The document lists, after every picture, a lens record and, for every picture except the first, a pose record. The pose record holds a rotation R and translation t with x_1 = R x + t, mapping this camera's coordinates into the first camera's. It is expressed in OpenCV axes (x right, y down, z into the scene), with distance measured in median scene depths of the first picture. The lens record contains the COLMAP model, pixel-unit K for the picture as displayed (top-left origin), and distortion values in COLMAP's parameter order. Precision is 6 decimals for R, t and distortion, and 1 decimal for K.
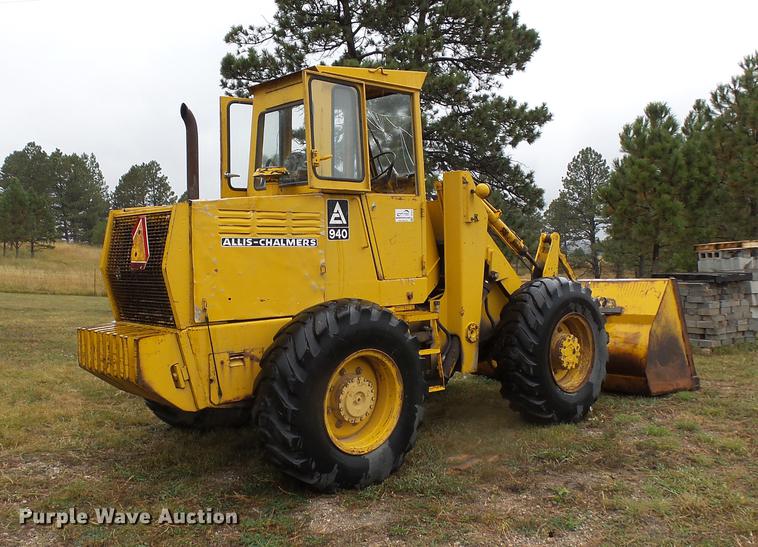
lens RADIAL K [[727.7, 0, 380.6], [0, 727.7, 270.6], [0, 0, 1]] dist [-0.002351, 0.000000]
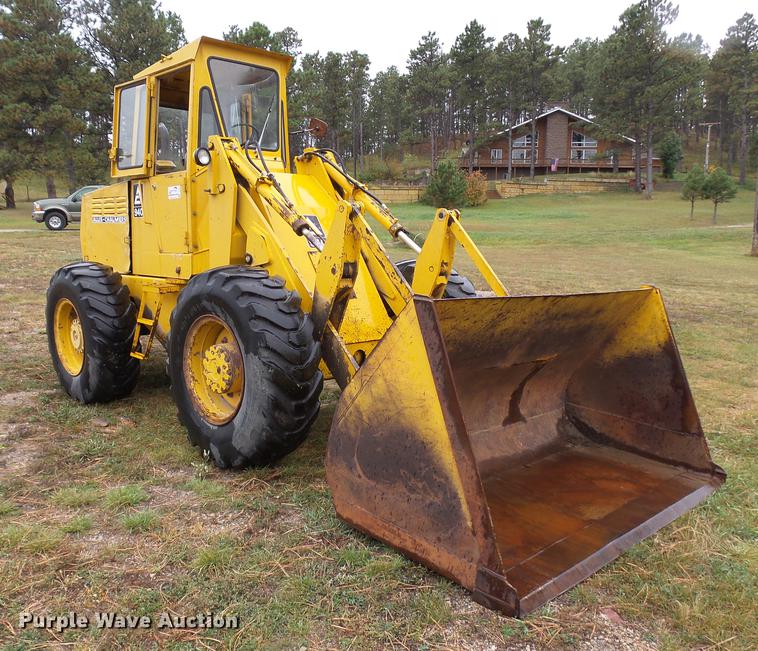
lens RADIAL K [[692.3, 0, 379.8], [0, 692.3, 327.1], [0, 0, 1]] dist [-0.005443, 0.000000]
pose [[0.035184, 0.143429, -0.989035, 1.041287], [-0.043434, 0.988932, 0.141869, -0.038406], [0.998437, 0.037967, 0.041024, 1.249712]]
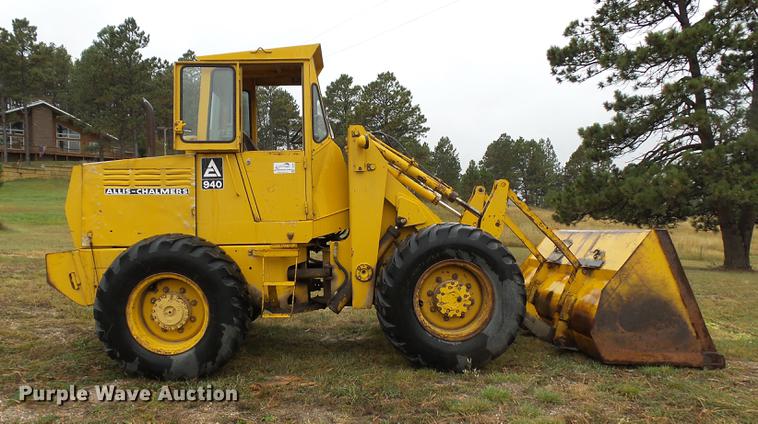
lens RADIAL K [[575.9, 0, 388.3], [0, 575.9, 229.9], [0, 0, 1]] dist [-0.012782, 0.001487]
pose [[0.778242, 0.018075, -0.627704, 0.747863], [-0.016997, 0.999826, 0.007717, 0.014686], [0.627734, 0.004664, 0.778414, 0.373609]]
